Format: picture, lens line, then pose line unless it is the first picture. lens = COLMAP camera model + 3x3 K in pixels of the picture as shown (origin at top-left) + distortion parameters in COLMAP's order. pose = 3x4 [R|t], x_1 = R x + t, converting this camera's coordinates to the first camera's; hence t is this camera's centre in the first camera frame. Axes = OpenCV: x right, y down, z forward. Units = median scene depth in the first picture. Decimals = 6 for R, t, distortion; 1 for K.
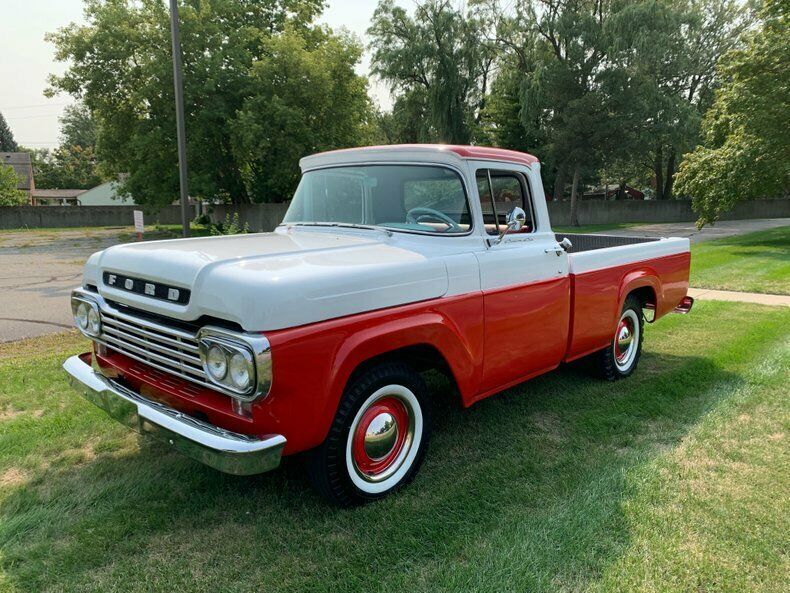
lens RADIAL K [[598.7, 0, 391.6], [0, 598.7, 297.3], [0, 0, 1]] dist [0.019511, -0.012560]
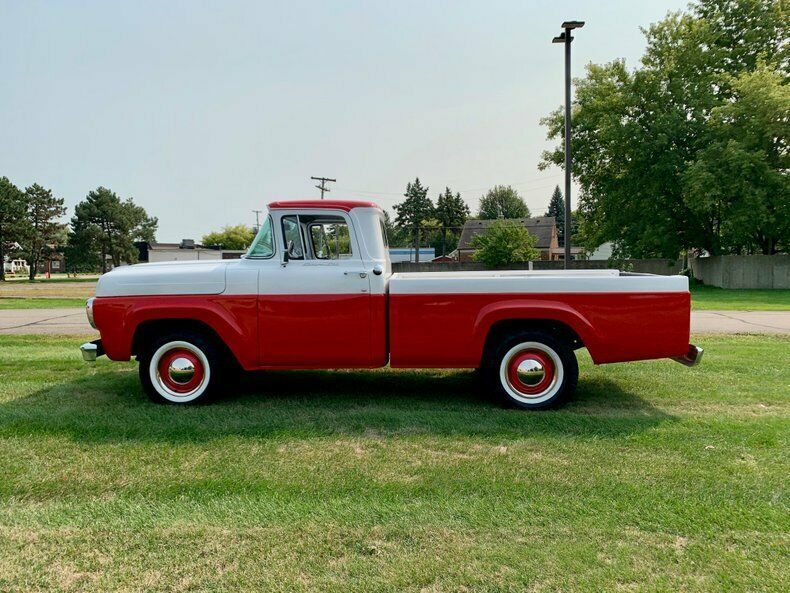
lens RADIAL K [[598.7, 0, 391.6], [0, 598.7, 297.3], [0, 0, 1]] dist [0.019511, -0.012560]
pose [[0.655474, 0.043770, -0.753948, 0.147127], [-0.114070, 0.992604, -0.041546, 0.002155], [0.746553, 0.113235, 0.655619, 0.024736]]
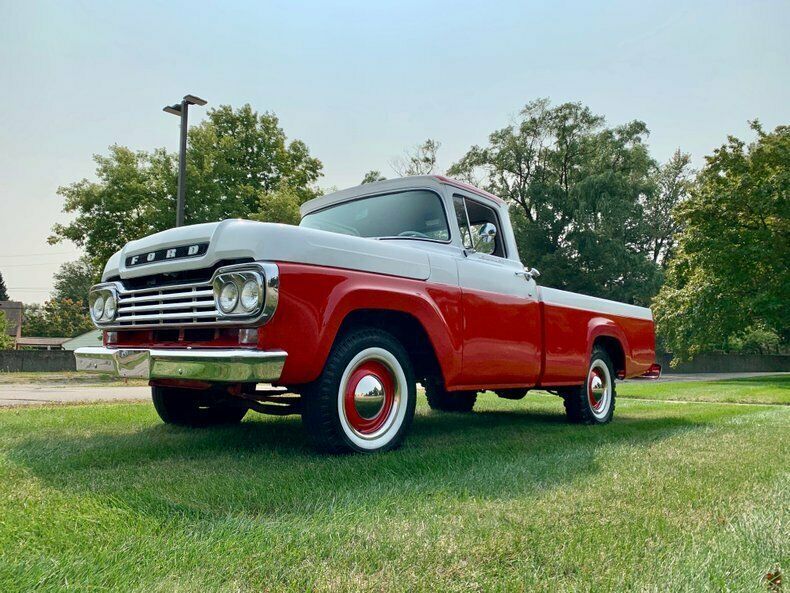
lens RADIAL K [[599.2, 0, 386.8], [0, 599.2, 299.0], [0, 0, 1]] dist [0.020952, -0.010007]
pose [[0.999703, 0.015369, 0.018932, -0.000782], [-0.009929, 0.965654, -0.259640, 0.029923], [-0.022272, 0.259375, 0.965520, -0.008147]]
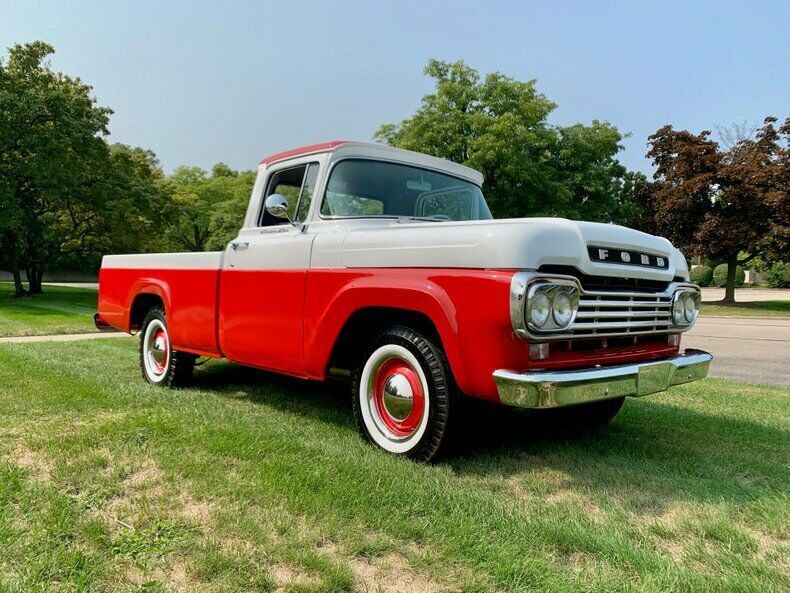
lens RADIAL K [[599.2, 0, 386.8], [0, 599.2, 299.0], [0, 0, 1]] dist [0.020952, -0.010007]
pose [[0.087796, -0.026504, 0.995786, -0.126946], [0.133128, 0.990991, 0.014638, -0.001726], [-0.987203, 0.131282, 0.090533, 0.112766]]
